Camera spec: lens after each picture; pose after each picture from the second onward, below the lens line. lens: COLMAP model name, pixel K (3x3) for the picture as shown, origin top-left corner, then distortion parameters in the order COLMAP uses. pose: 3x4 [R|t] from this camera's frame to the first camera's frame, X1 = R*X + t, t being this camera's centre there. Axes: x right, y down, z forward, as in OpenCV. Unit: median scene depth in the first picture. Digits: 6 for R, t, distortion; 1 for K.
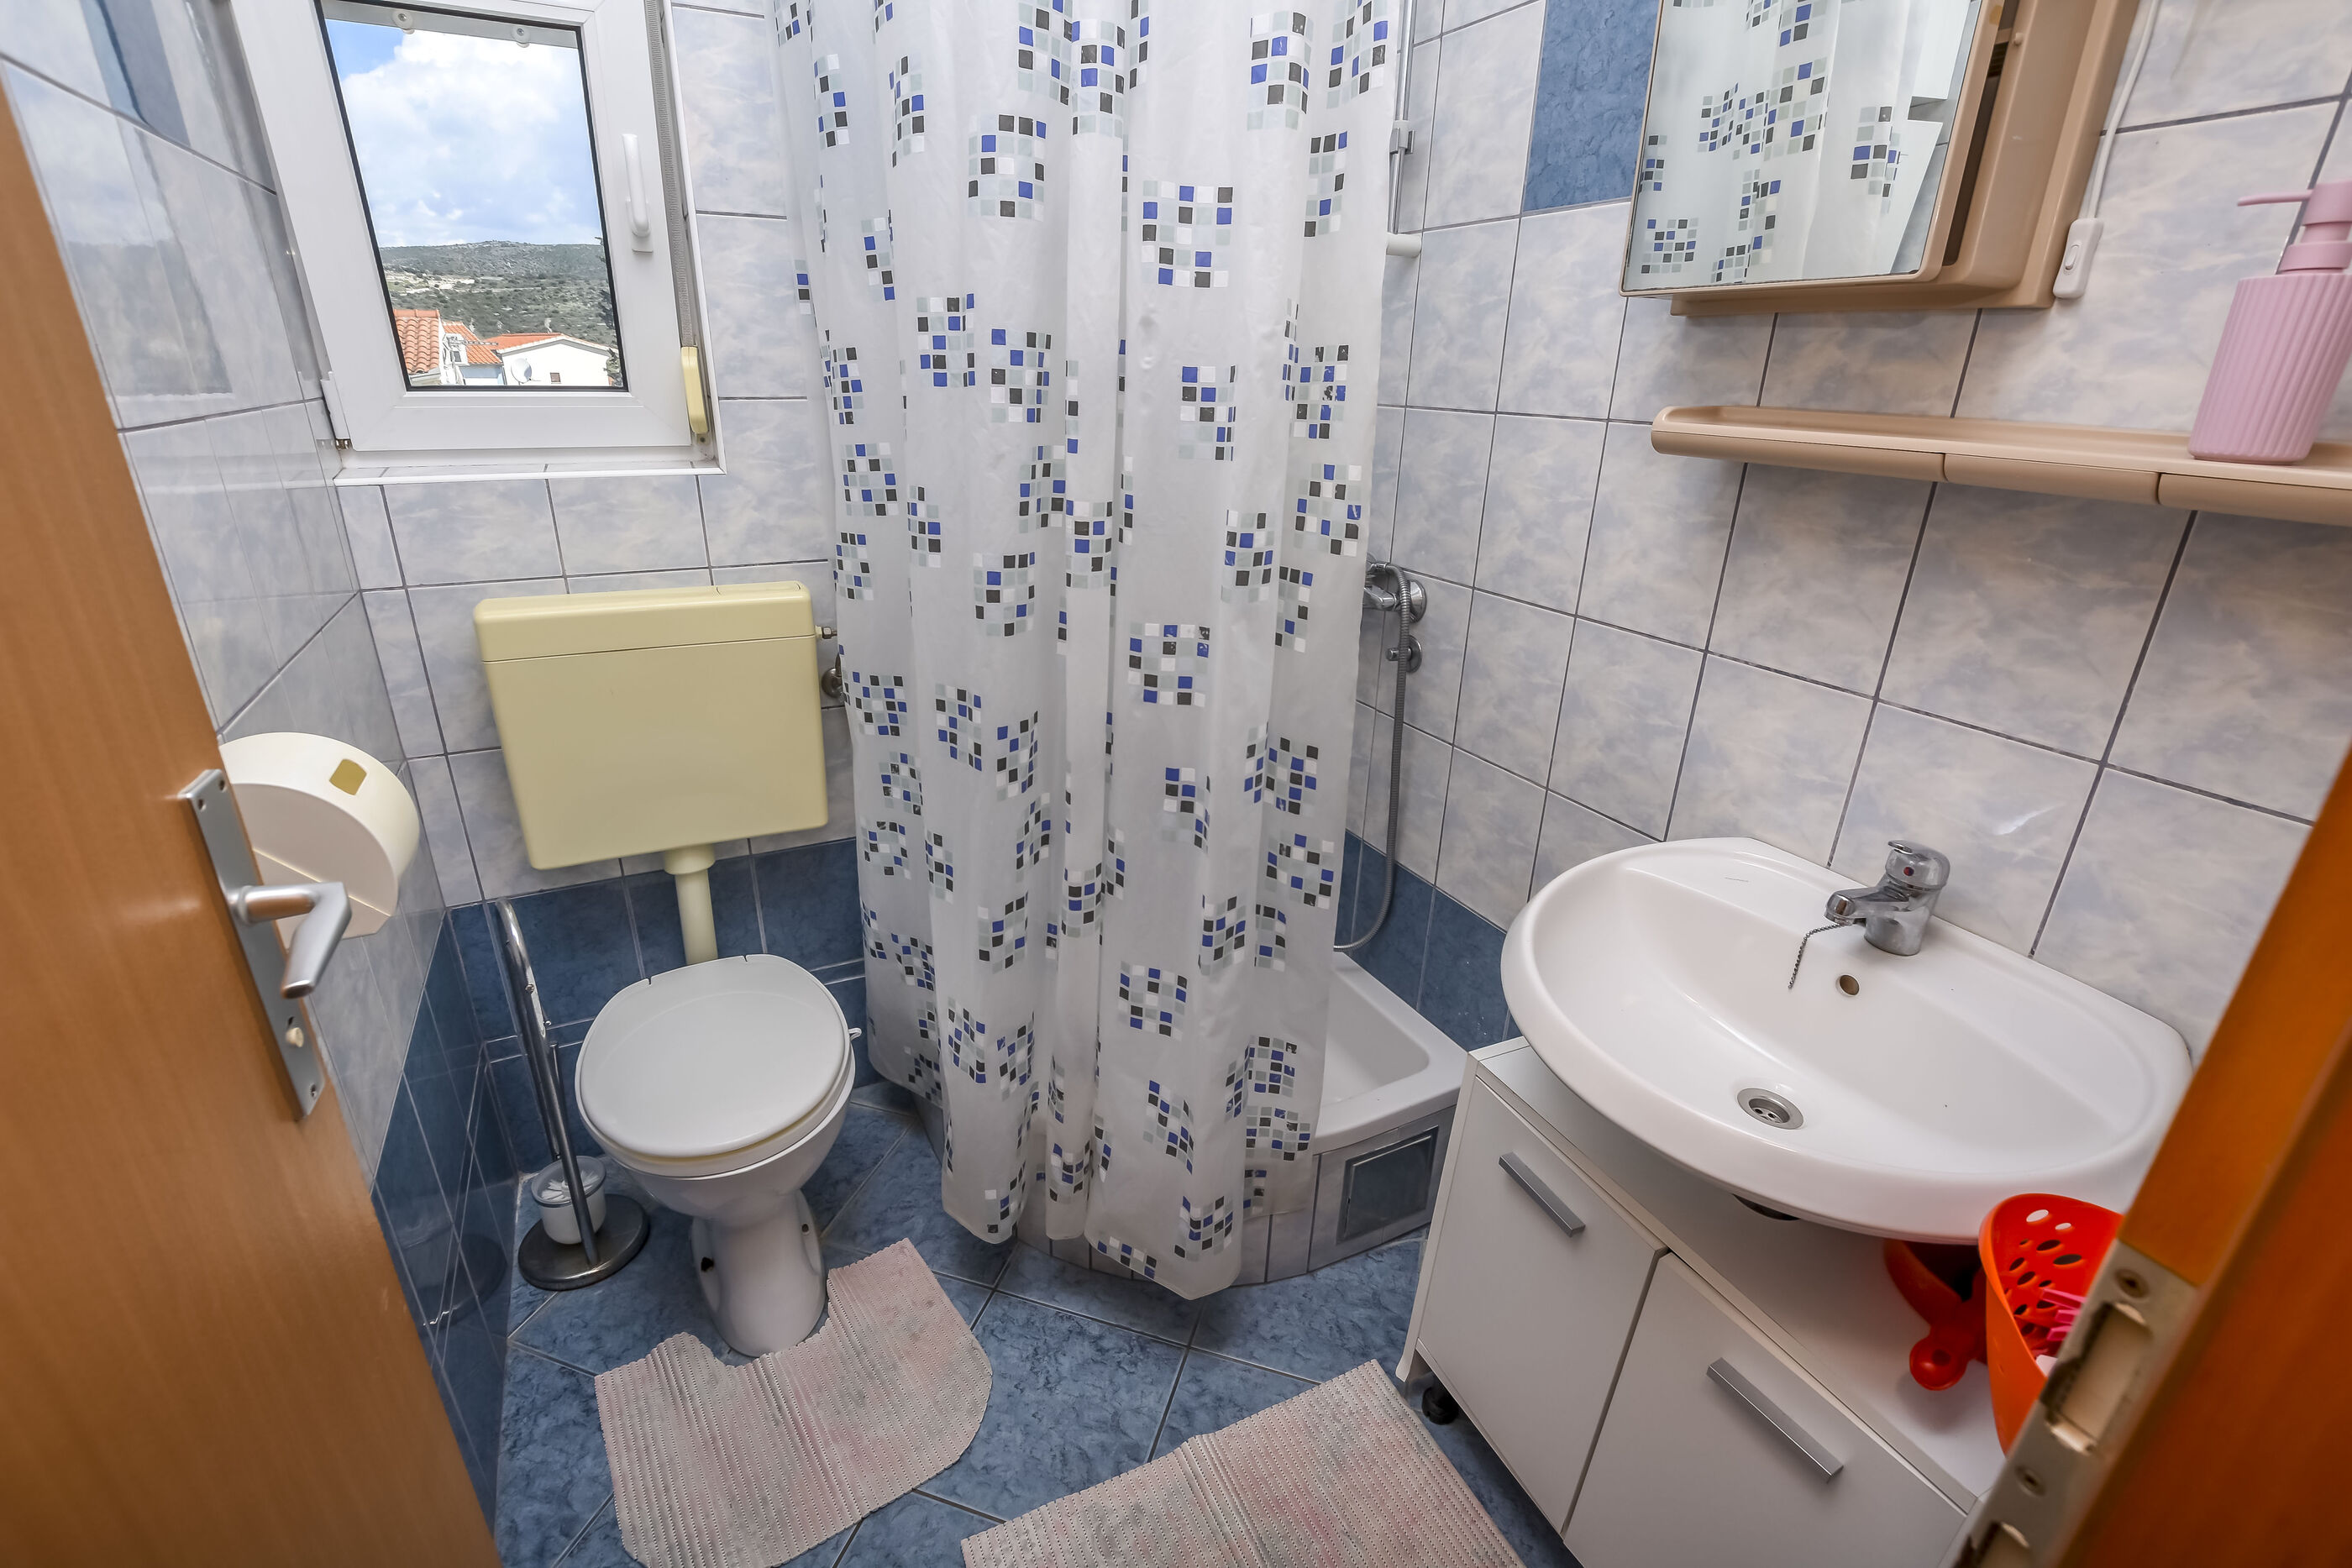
lens RADIAL K [[1013.4, 0, 1161.5], [0, 1013.4, 777.1], [0, 0, 1]] dist [-0.023833, 0.000297]
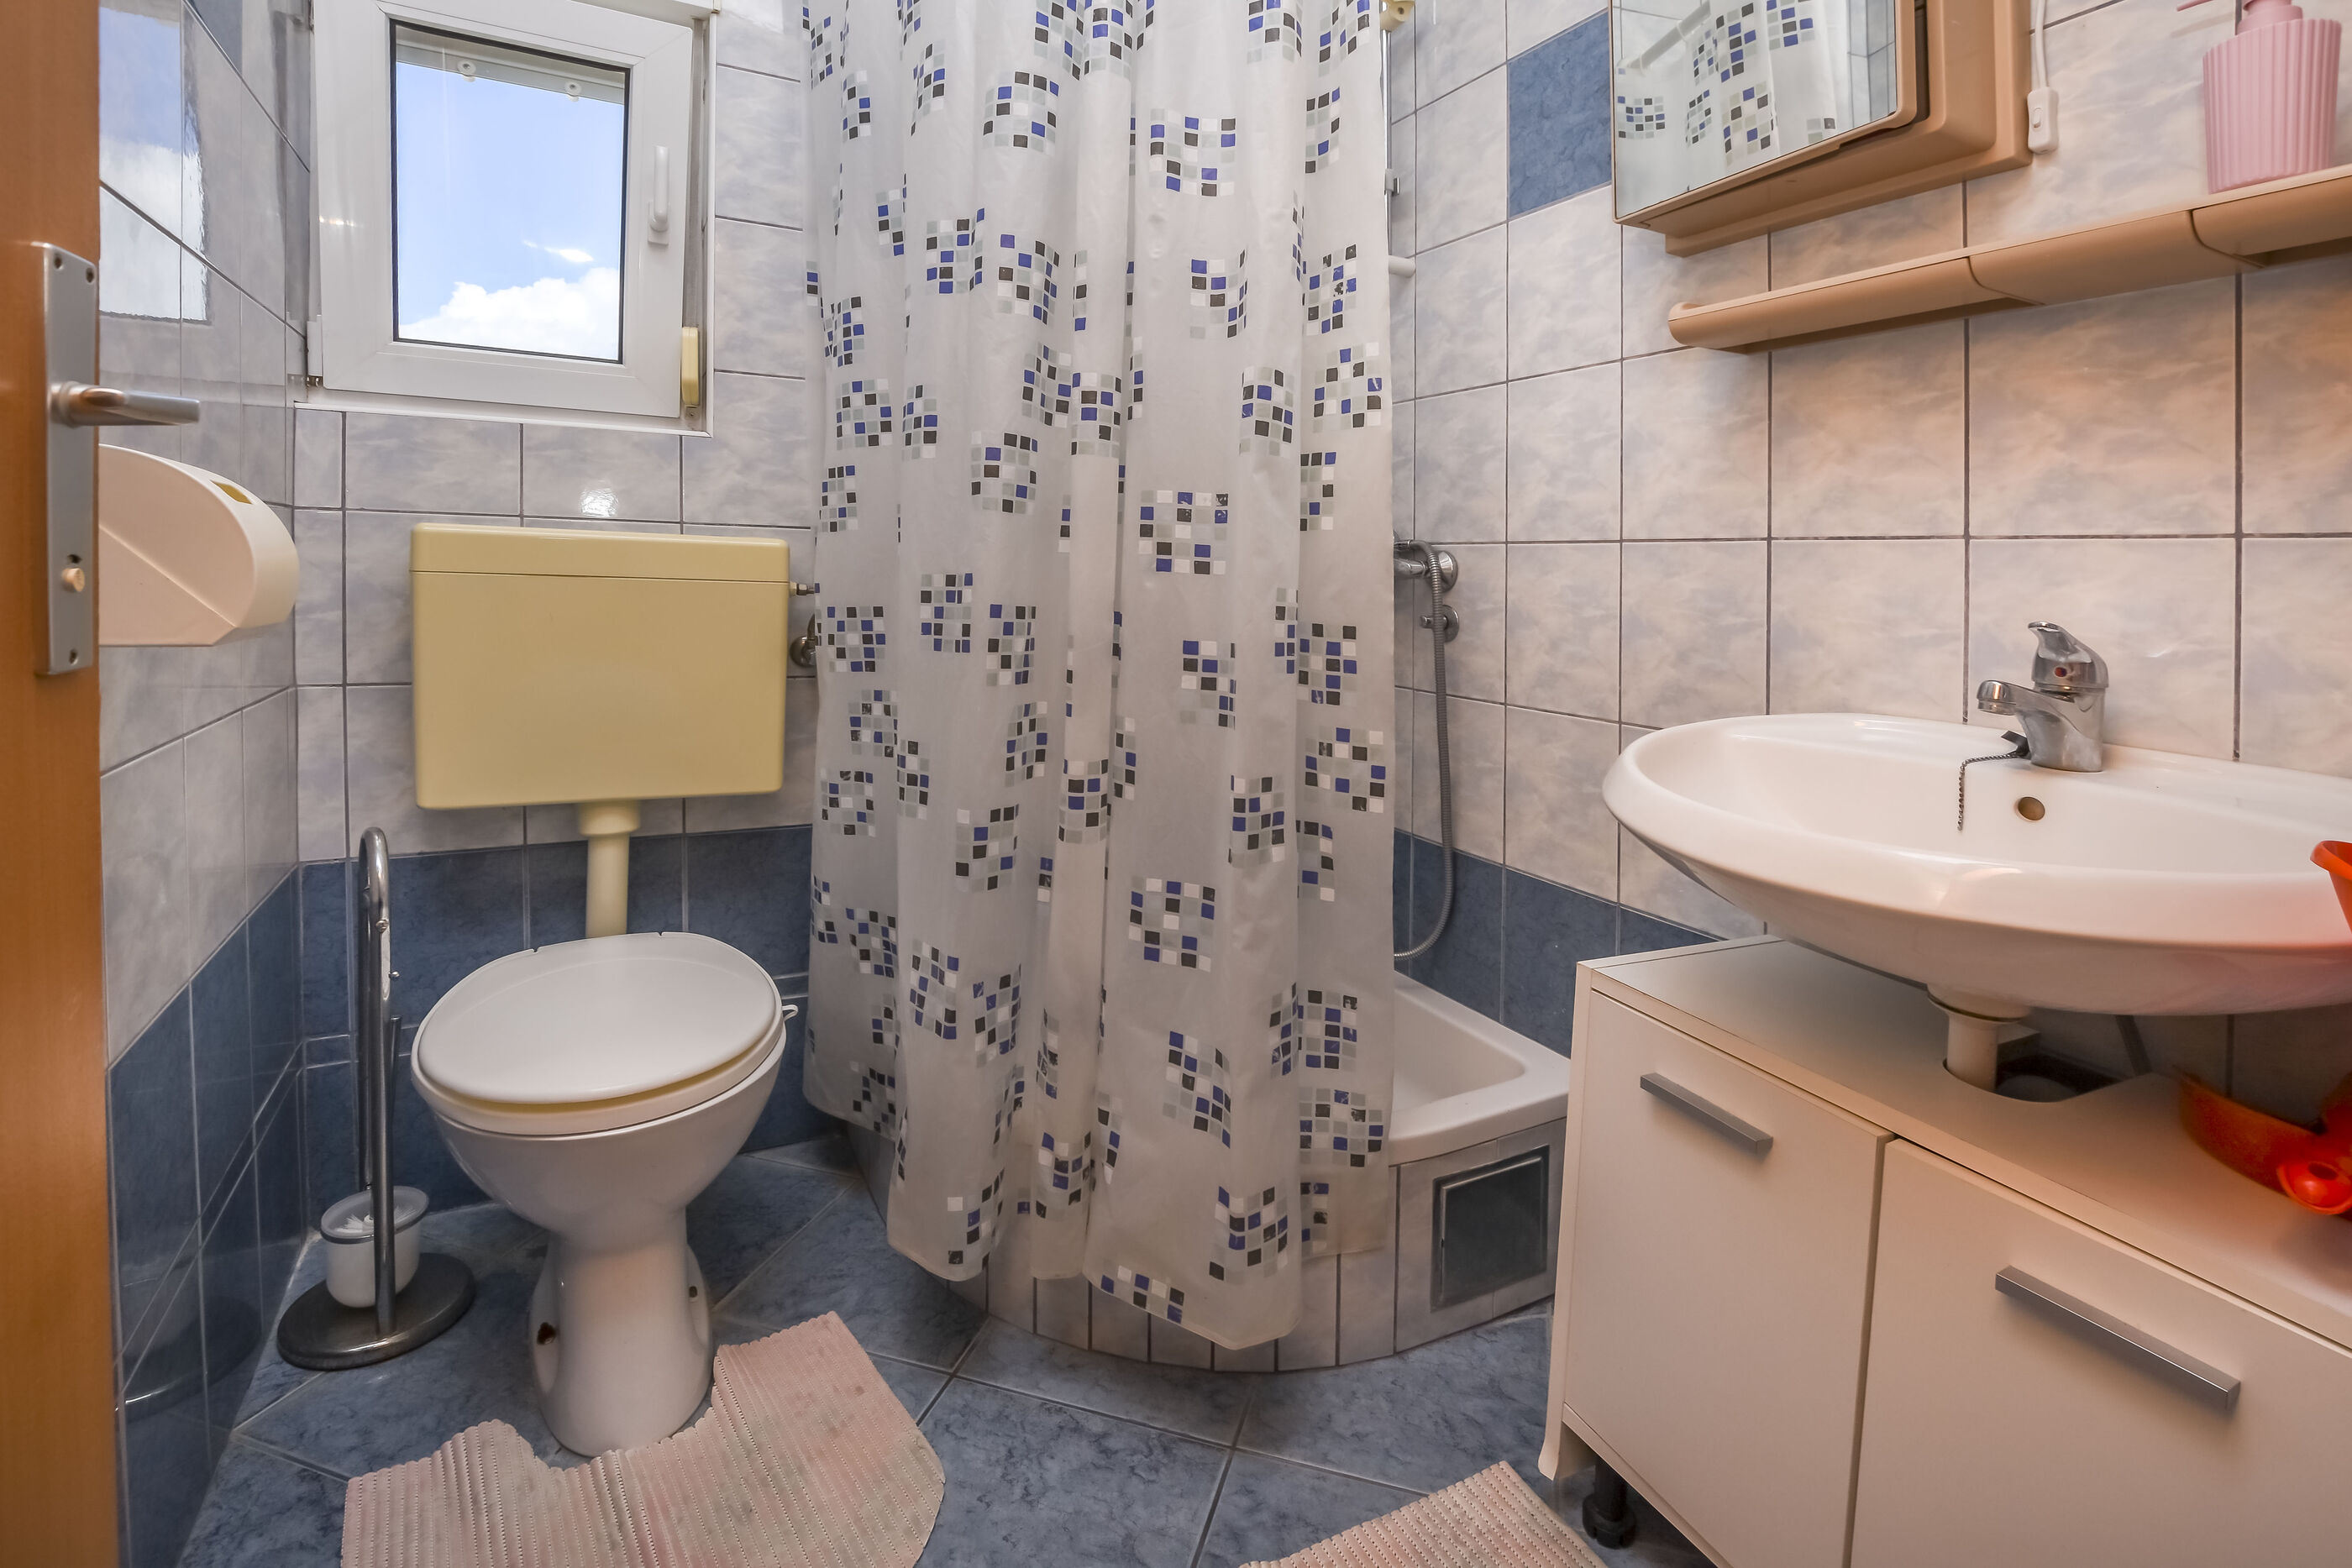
lens RADIAL K [[1105.0, 0, 1181.7], [0, 1105.0, 738.1], [0, 0, 1]] dist [-0.032289, 0.005949]
pose [[0.999632, -0.014205, 0.023120, -0.019027], [0.021361, 0.937371, -0.347676, 0.378250], [-0.016733, 0.348042, 0.937330, 0.135469]]
